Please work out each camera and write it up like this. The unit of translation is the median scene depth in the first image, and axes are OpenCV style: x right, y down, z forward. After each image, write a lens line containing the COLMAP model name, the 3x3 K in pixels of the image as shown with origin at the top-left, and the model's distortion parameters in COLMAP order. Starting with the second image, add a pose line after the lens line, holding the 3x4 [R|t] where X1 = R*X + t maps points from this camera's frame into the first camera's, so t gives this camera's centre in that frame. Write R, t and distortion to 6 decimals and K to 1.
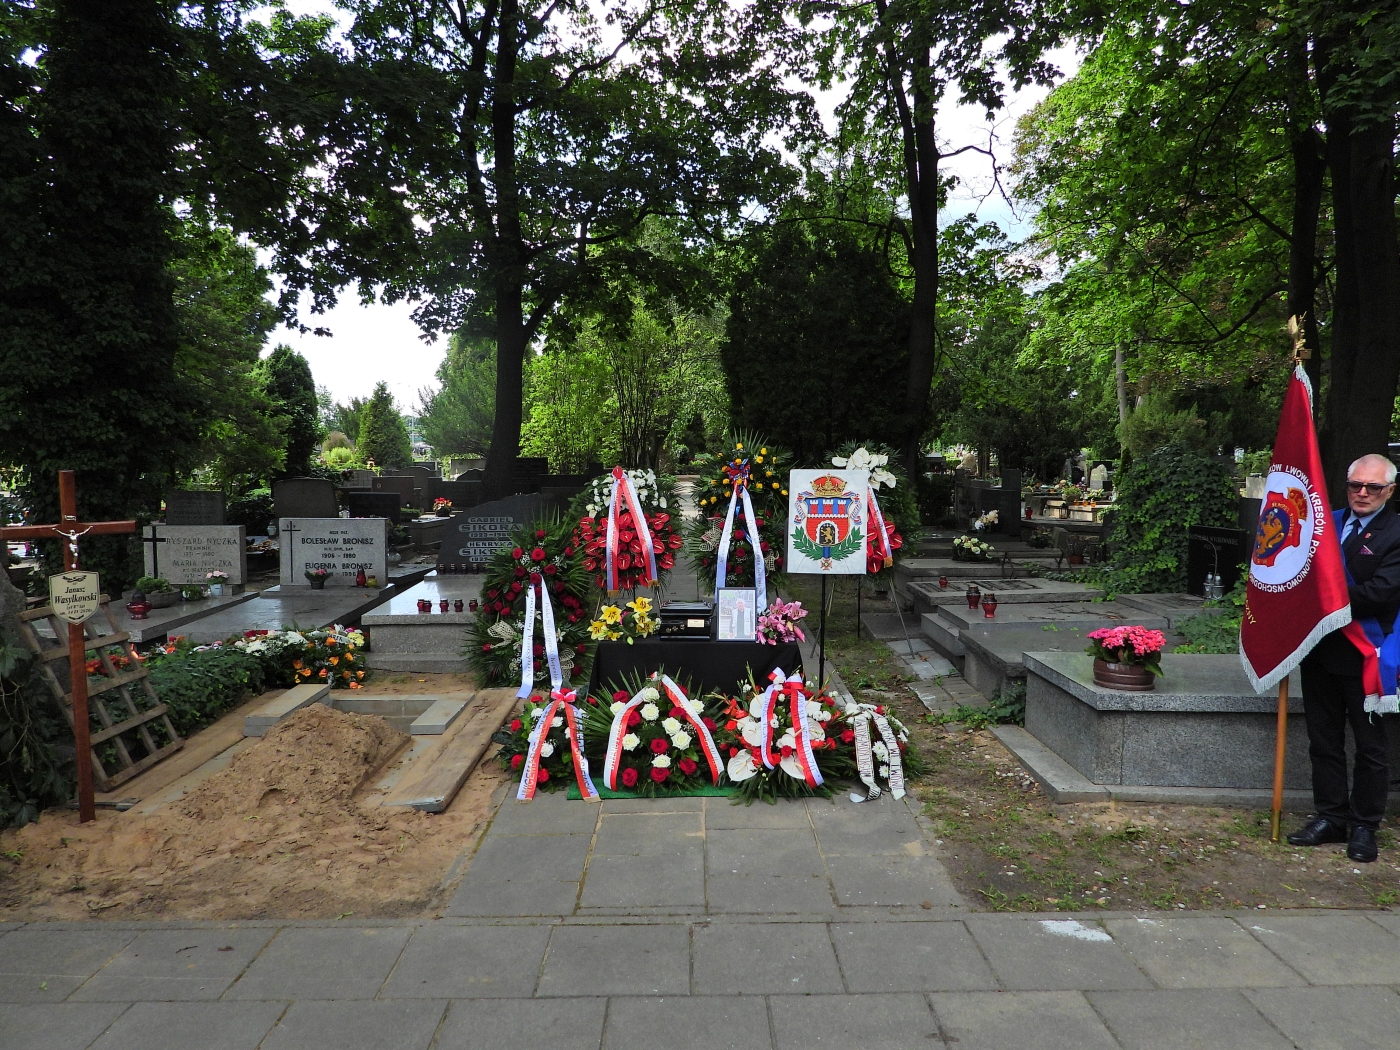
lens RADIAL K [[990.3, 0, 698.8], [0, 990.3, 523.7], [0, 0, 1]] dist [-0.009267, -0.001176]
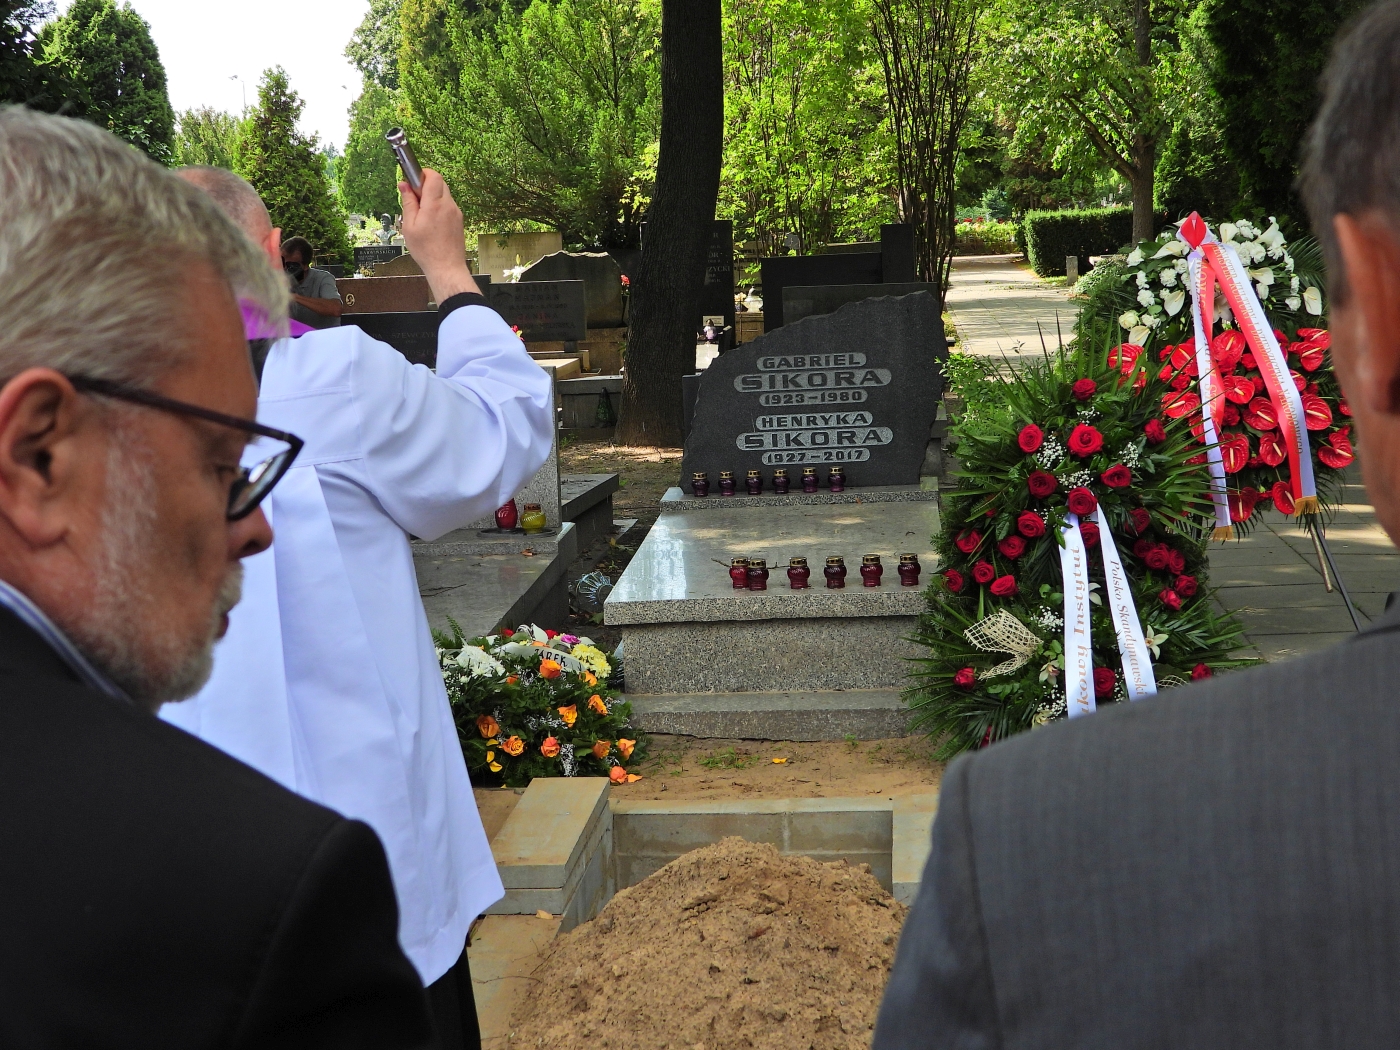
lens RADIAL K [[2208.5, 0, 700.6], [0, 2208.5, 525.2], [0, 0, 1]] dist [0.006327, 0.000000]
pose [[0.995006, -0.024457, -0.096772, -0.204798], [0.031053, 0.997252, 0.067259, 0.001023], [0.094861, -0.069928, 0.993031, 0.098433]]
